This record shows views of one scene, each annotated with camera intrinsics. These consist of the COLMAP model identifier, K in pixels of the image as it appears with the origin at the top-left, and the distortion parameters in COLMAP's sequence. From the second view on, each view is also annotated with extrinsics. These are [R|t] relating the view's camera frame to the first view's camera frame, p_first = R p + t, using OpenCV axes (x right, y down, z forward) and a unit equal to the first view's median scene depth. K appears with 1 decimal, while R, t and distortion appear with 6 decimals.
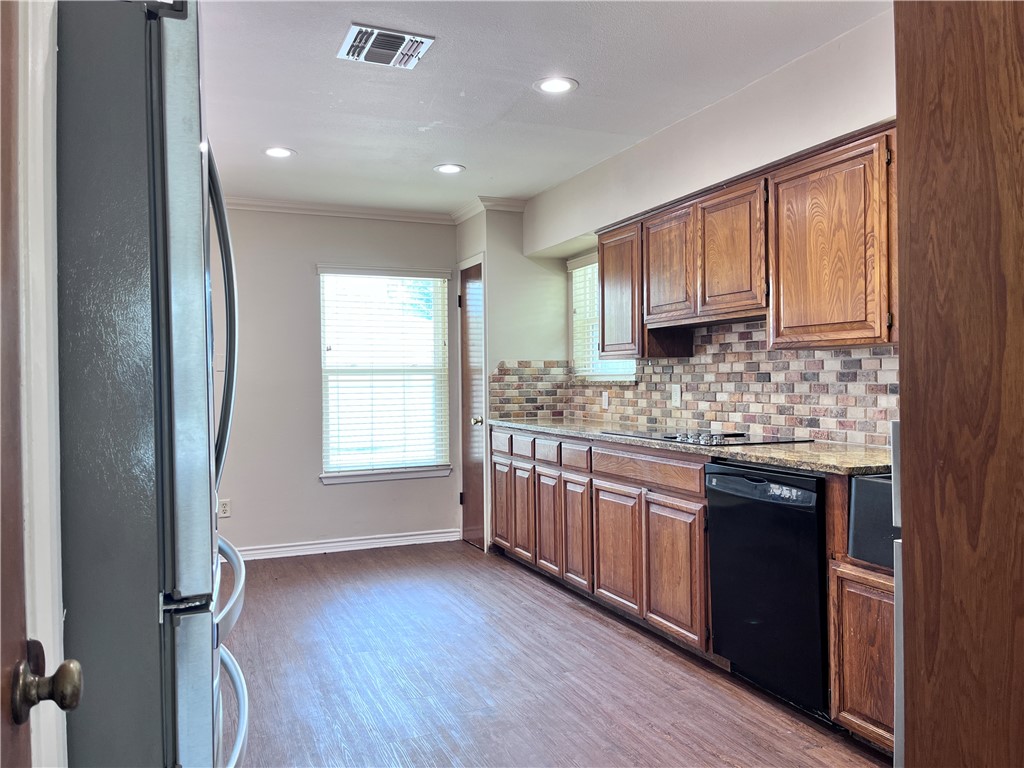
lens RADIAL K [[778.2, 0, 510.9], [0, 778.2, 382.1], [0, 0, 1]] dist [0.057274, -0.087834]
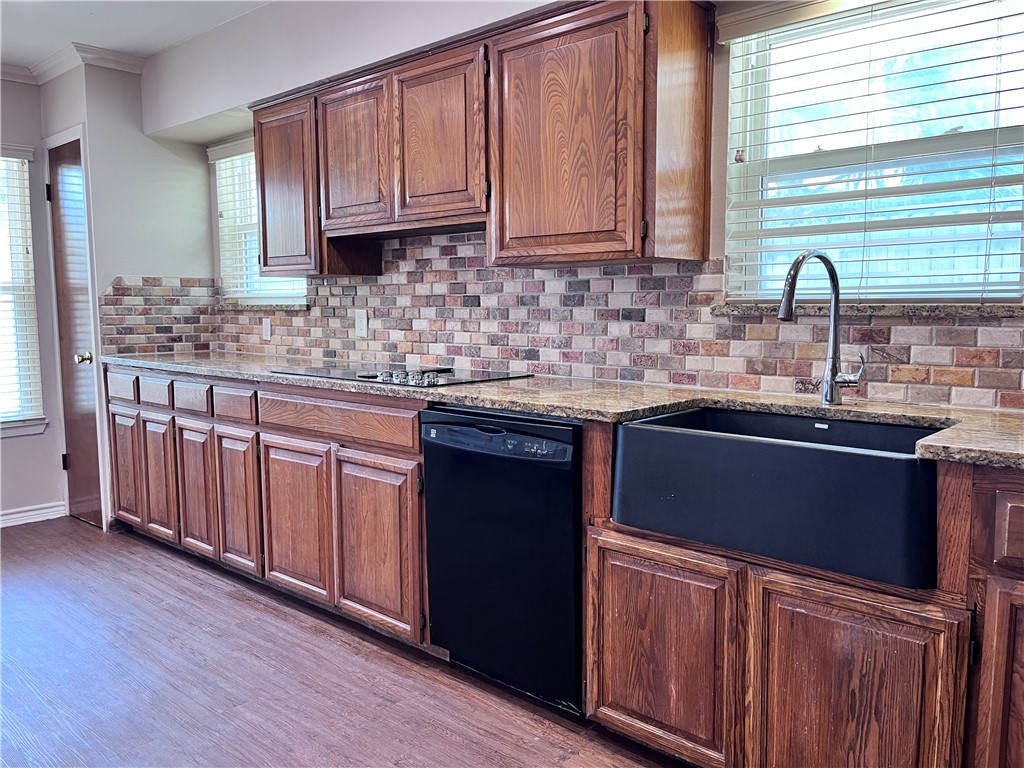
lens RADIAL K [[778.2, 0, 516.1], [0, 778.2, 386.5], [0, 0, 1]] dist [0.057274, -0.087834]
pose [[0.898096, -0.038058, 0.438149, -0.004028], [-0.004879, 0.995325, 0.096458, 0.004777], [-0.439772, -0.088766, 0.893712, 0.239944]]
